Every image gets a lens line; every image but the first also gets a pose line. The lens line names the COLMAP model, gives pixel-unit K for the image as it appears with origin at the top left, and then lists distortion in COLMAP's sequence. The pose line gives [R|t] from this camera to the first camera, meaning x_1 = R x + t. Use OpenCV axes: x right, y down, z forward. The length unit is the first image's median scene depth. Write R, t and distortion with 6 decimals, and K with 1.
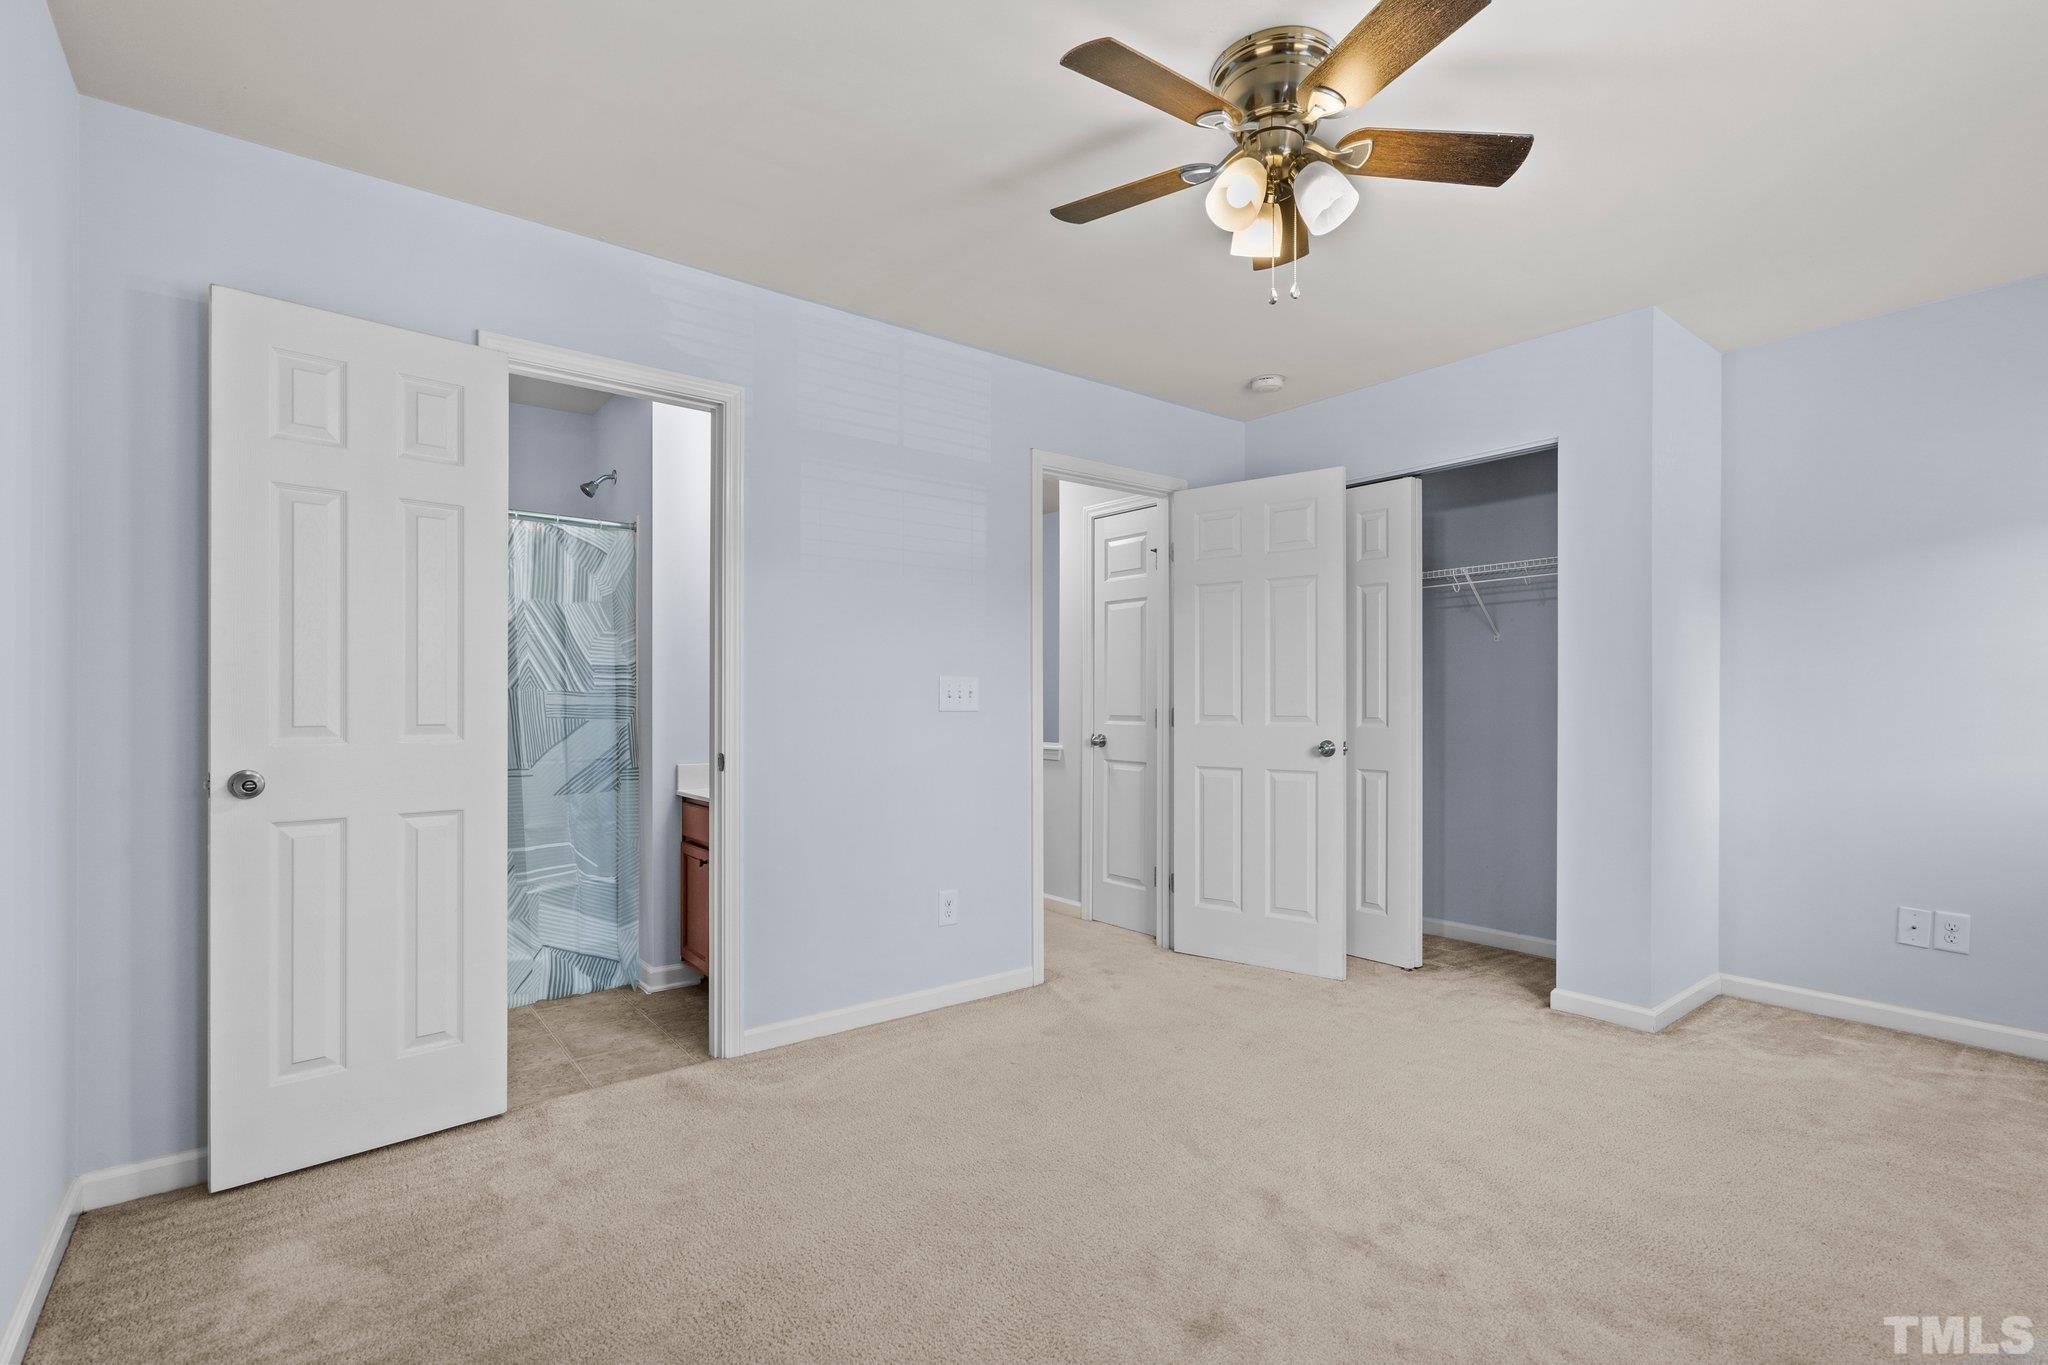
lens RADIAL K [[951.8, 0, 1022.1], [0, 951.8, 689.2], [0, 0, 1]] dist [0.011360, -0.000048]
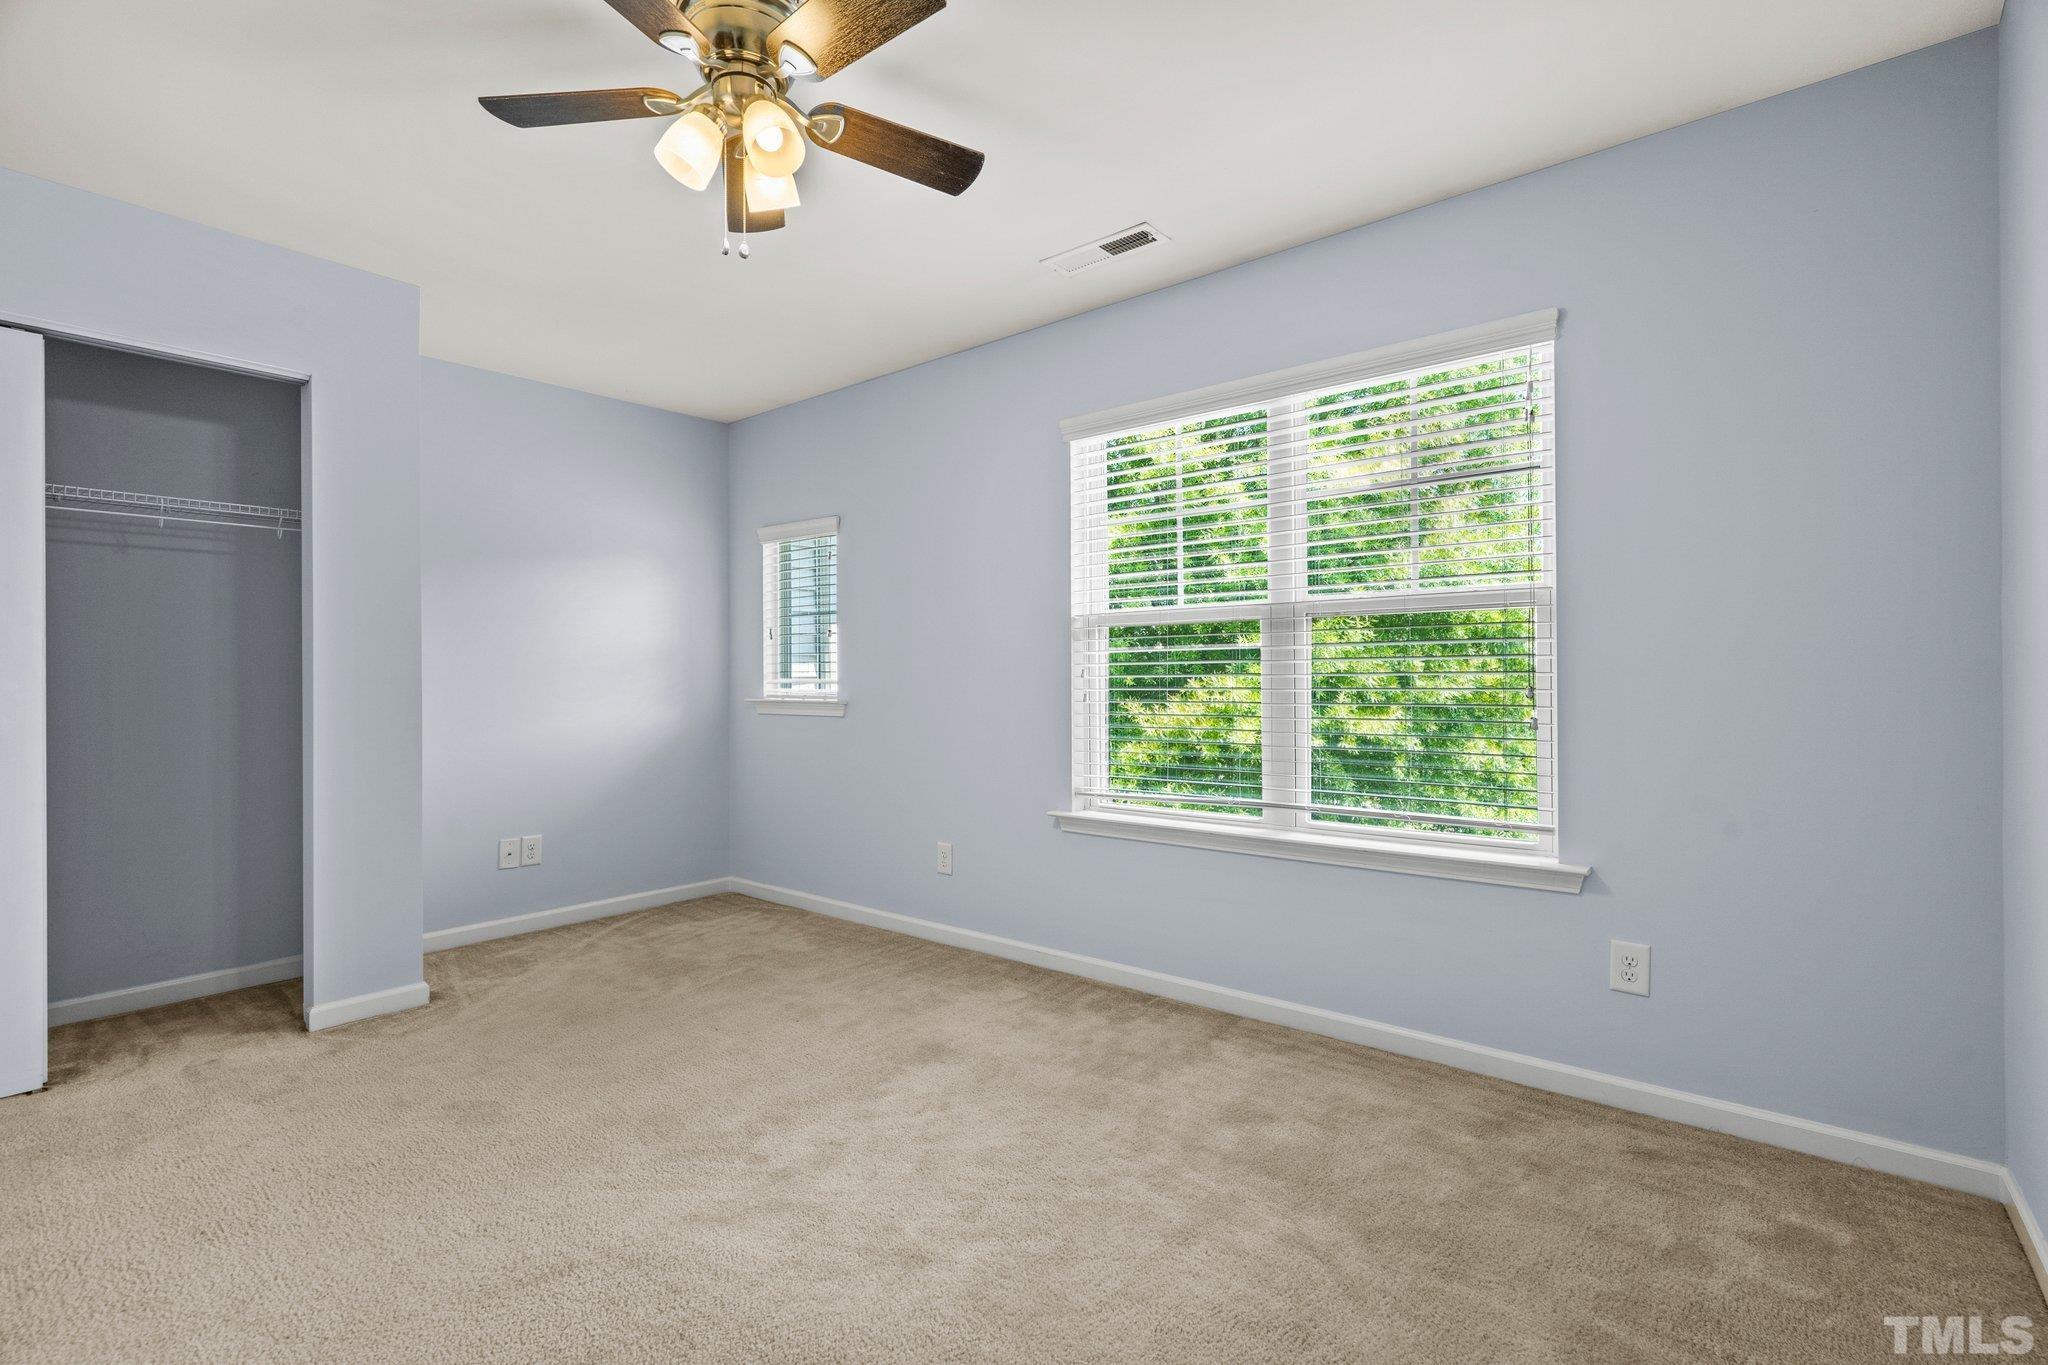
lens RADIAL K [[951.8, 0, 1027.5], [0, 951.8, 676.6], [0, 0, 1]] dist [0.011360, -0.000048]
pose [[-0.203469, 0.004287, 0.979072, -0.435997], [-0.002914, 0.999983, -0.004984, 0.014388], [-0.979077, -0.003867, -0.203453, 0.547672]]
